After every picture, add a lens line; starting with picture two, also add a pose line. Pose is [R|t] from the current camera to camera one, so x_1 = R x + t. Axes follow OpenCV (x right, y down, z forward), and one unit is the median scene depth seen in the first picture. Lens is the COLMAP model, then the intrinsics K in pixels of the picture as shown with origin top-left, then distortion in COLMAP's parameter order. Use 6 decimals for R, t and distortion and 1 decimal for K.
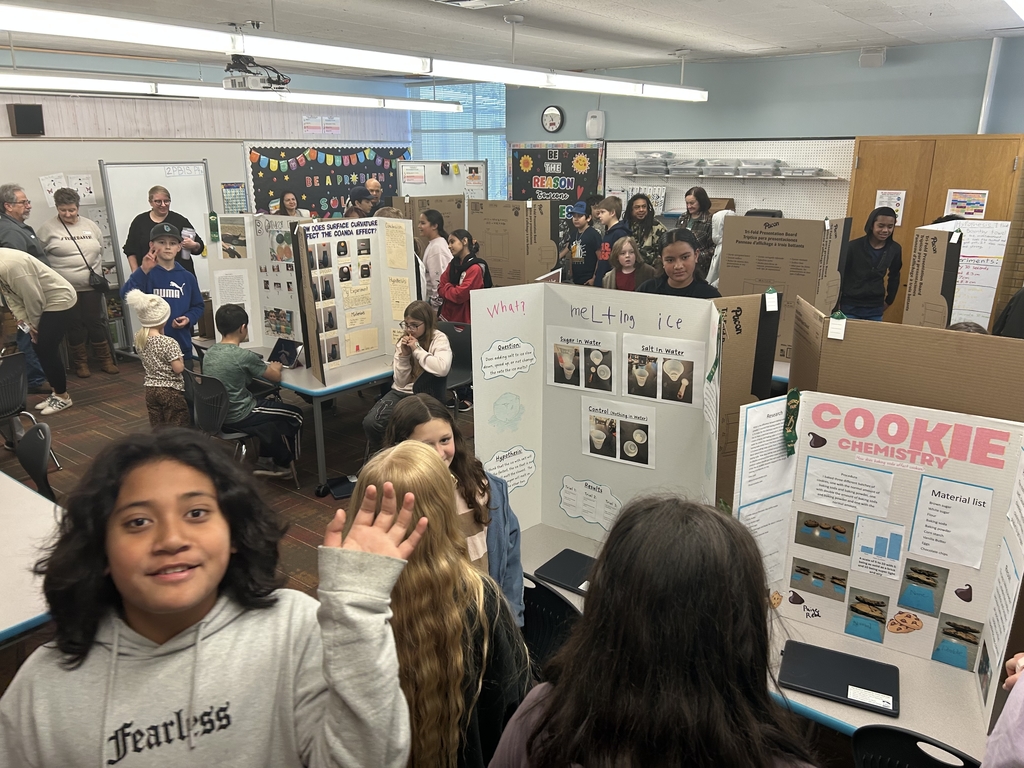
lens RADIAL K [[771.5, 0, 512.0], [0, 771.5, 384.0], [0, 0, 1]] dist [0.060579, -0.068253]
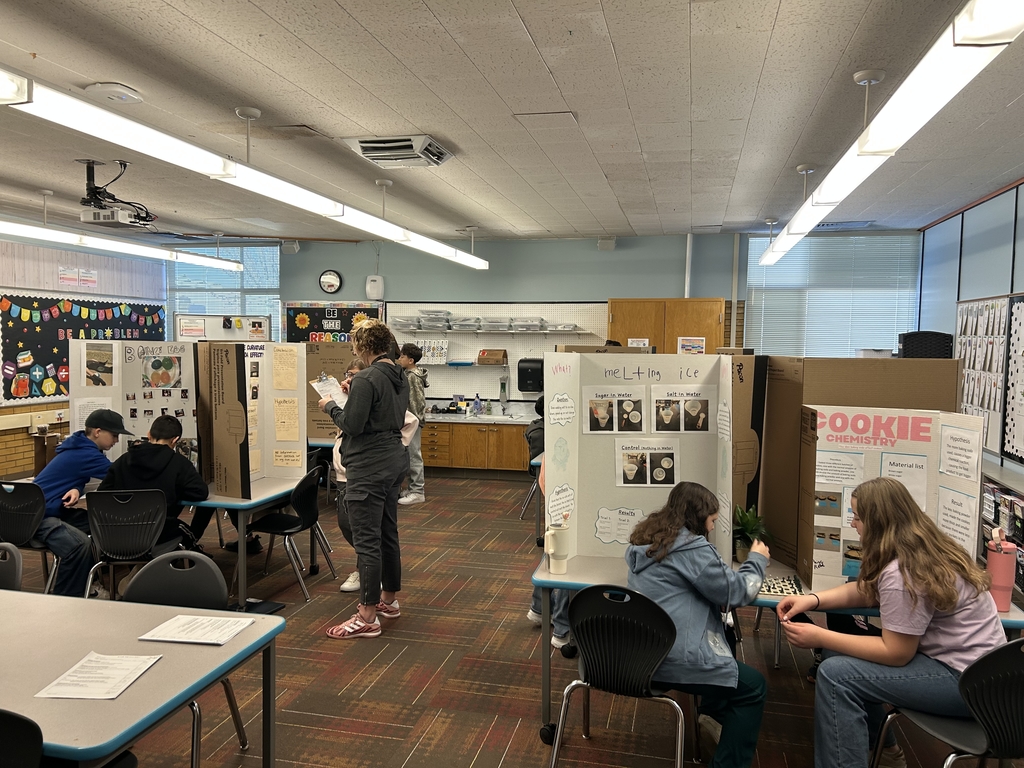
lens RADIAL K [[771.5, 0, 512.0], [0, 771.5, 384.0], [0, 0, 1]] dist [0.060579, -0.068253]
pose [[0.912515, -0.009299, 0.408937, -0.286590], [0.103132, 0.972674, -0.208012, 0.085843], [-0.395828, 0.231988, 0.888539, -0.045217]]
